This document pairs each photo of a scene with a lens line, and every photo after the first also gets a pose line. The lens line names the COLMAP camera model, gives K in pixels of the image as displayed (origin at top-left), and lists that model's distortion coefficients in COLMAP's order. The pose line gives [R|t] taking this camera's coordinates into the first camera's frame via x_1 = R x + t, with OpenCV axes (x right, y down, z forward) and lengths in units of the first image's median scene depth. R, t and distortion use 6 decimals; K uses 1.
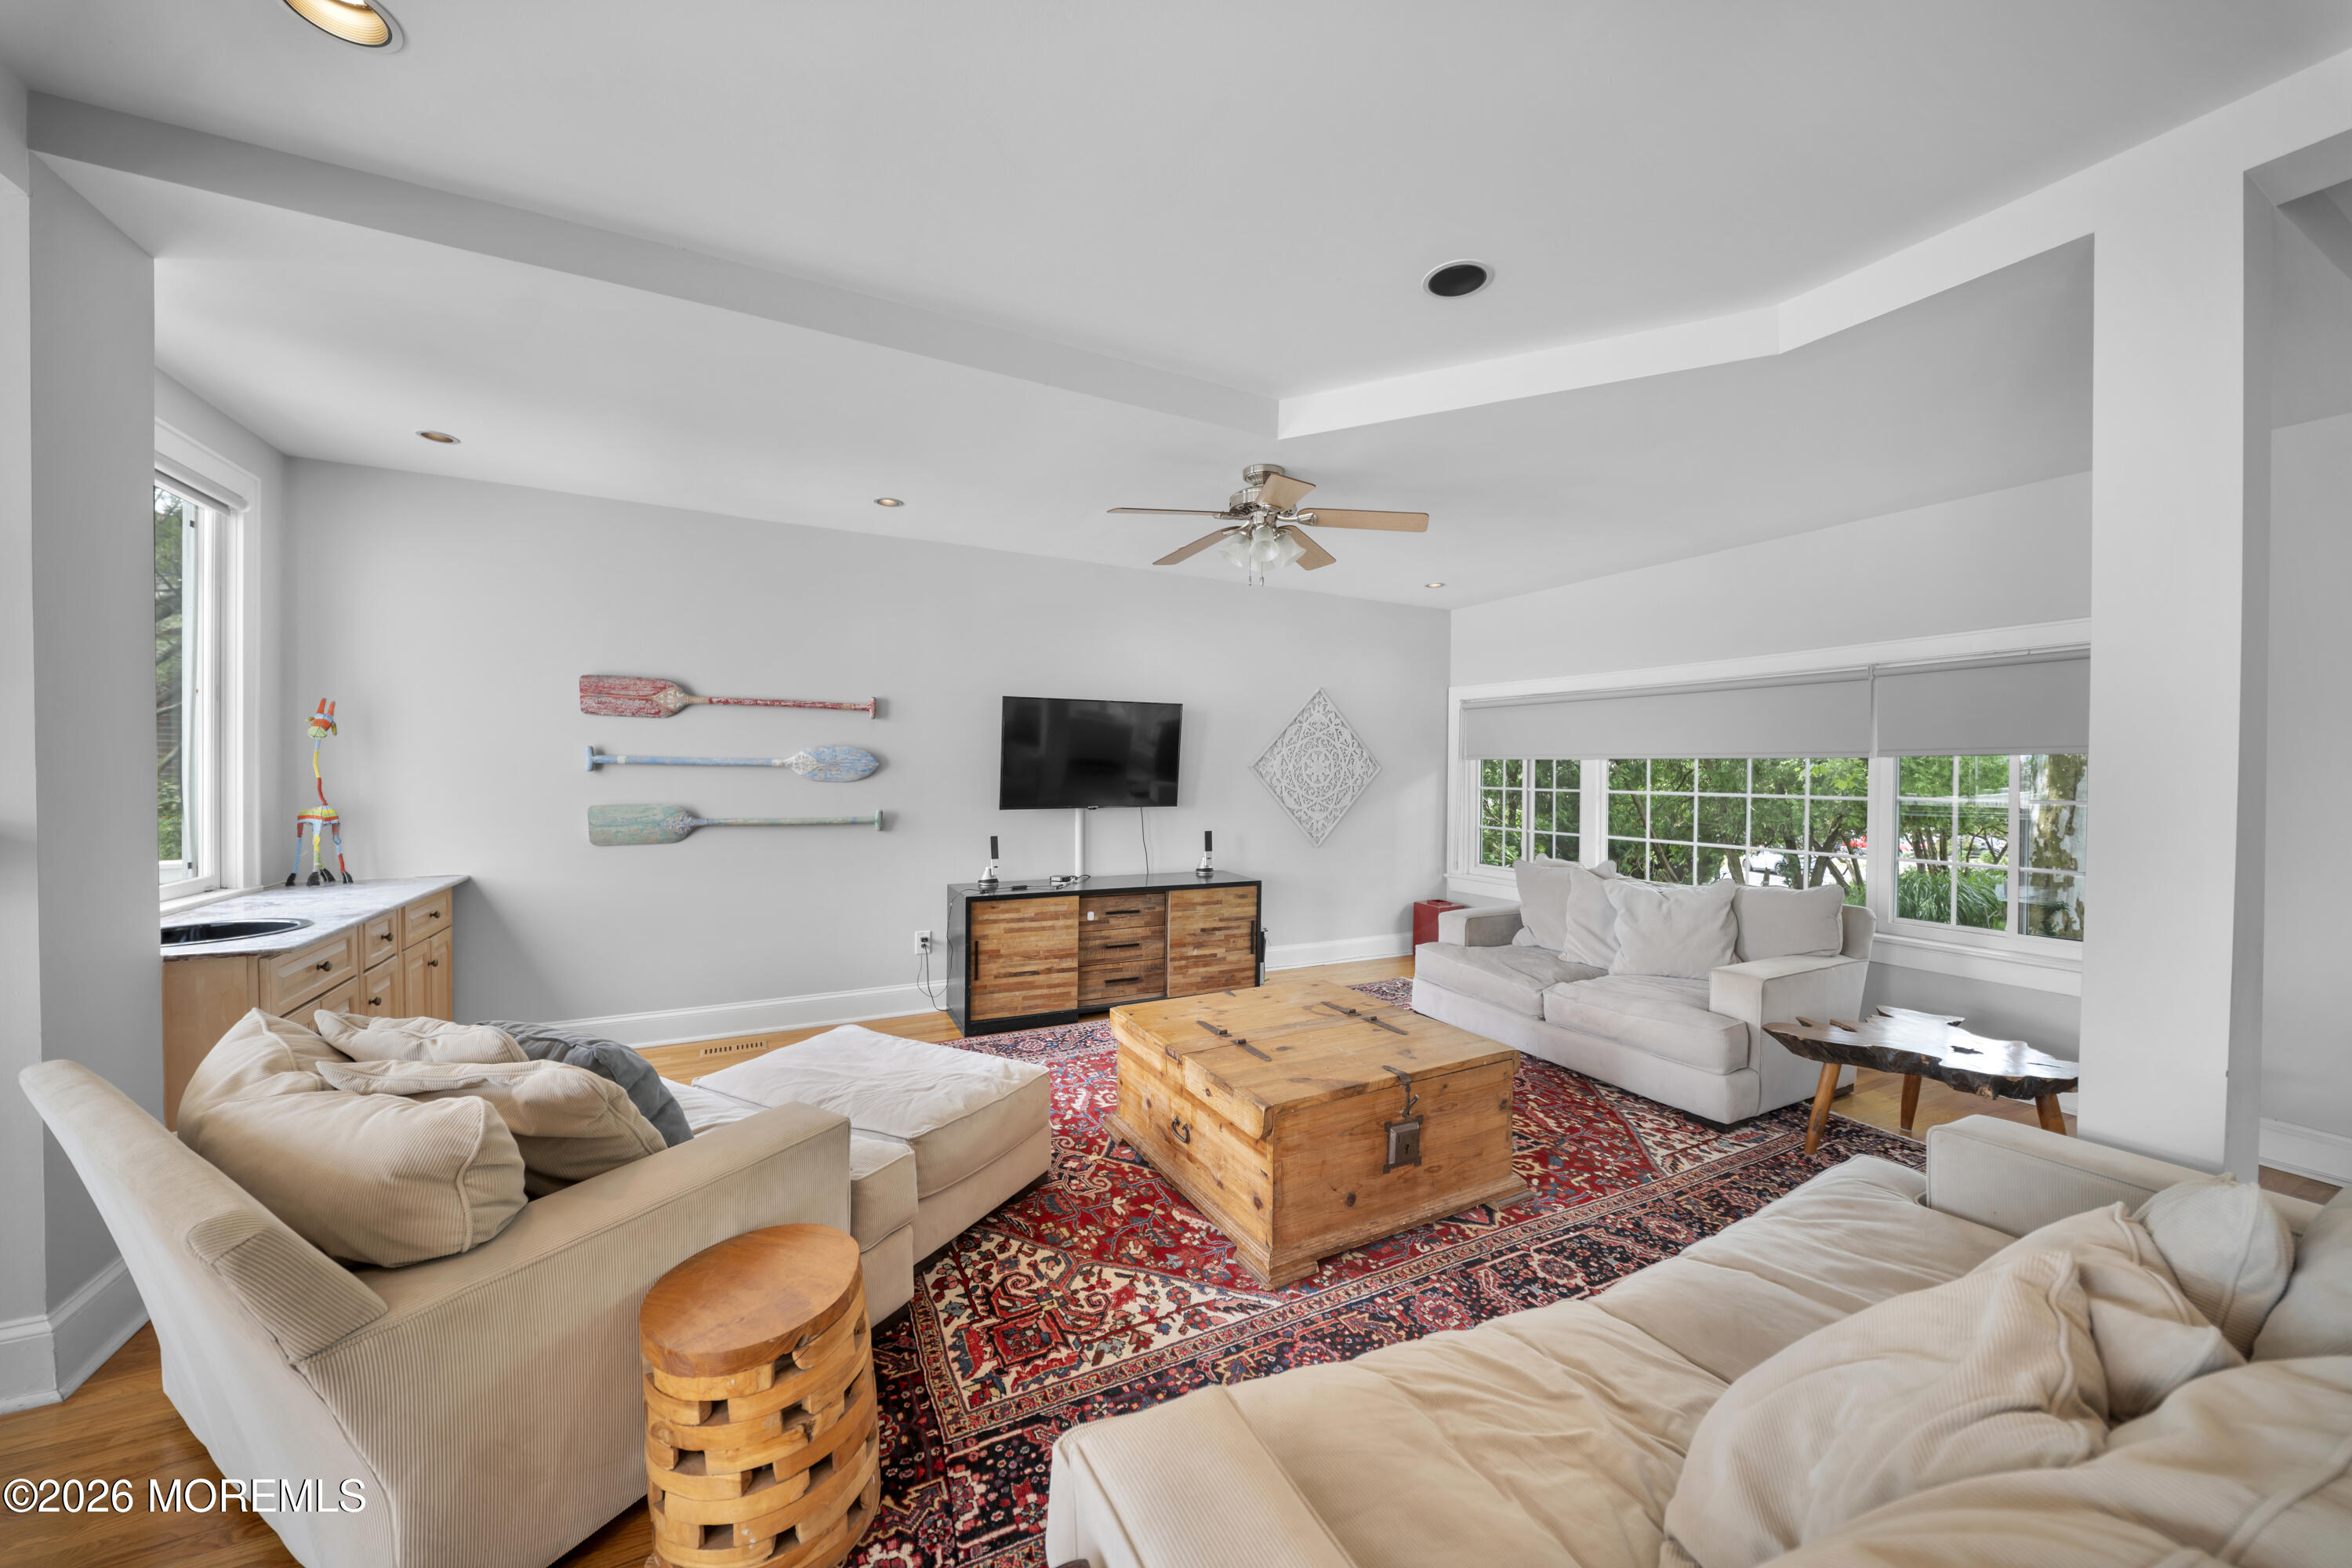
lens RADIAL K [[813.1, 0, 1163.9], [0, 813.1, 774.3], [0, 0, 1]] dist [-0.000835, -0.000178]
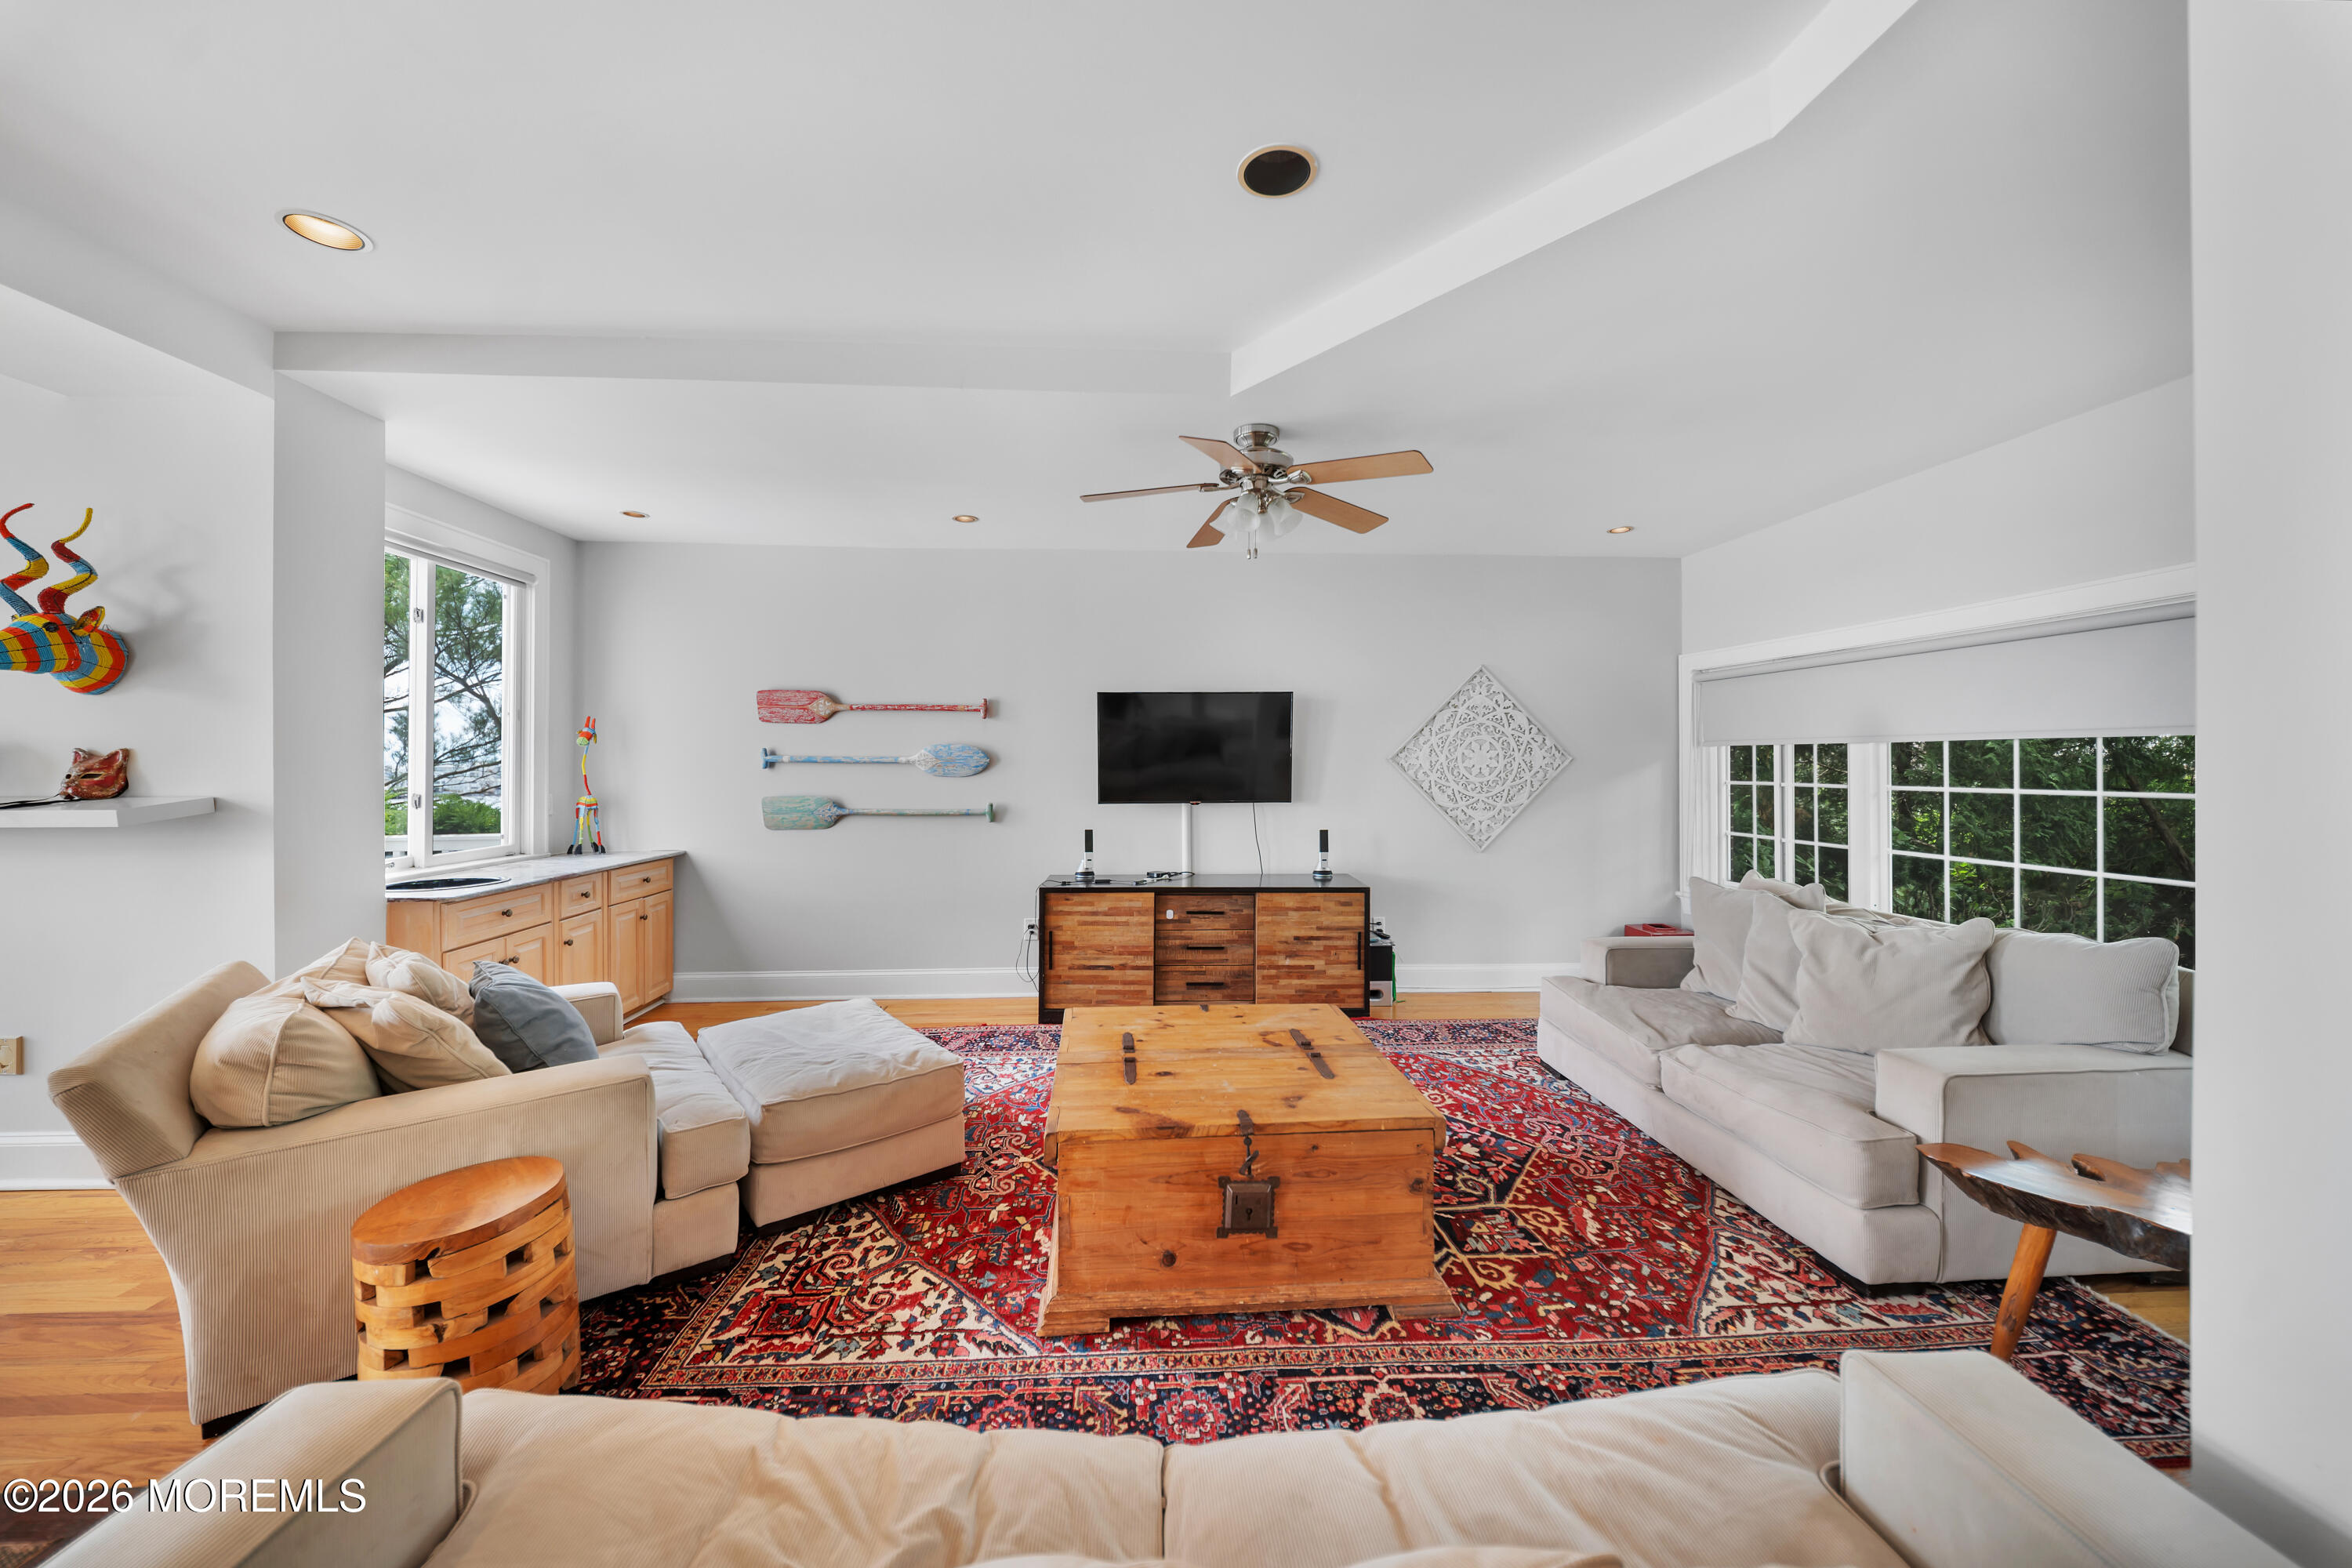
lens RADIAL K [[817.7, 0, 1147.4], [0, 817.7, 755.0], [0, 0, 1]] dist [0.003005, -0.004610]
pose [[0.916191, -0.013474, -0.400514, 0.353002], [0.006486, 0.999802, -0.018799, 0.002808], [0.400689, 0.014626, 0.916098, 0.116991]]
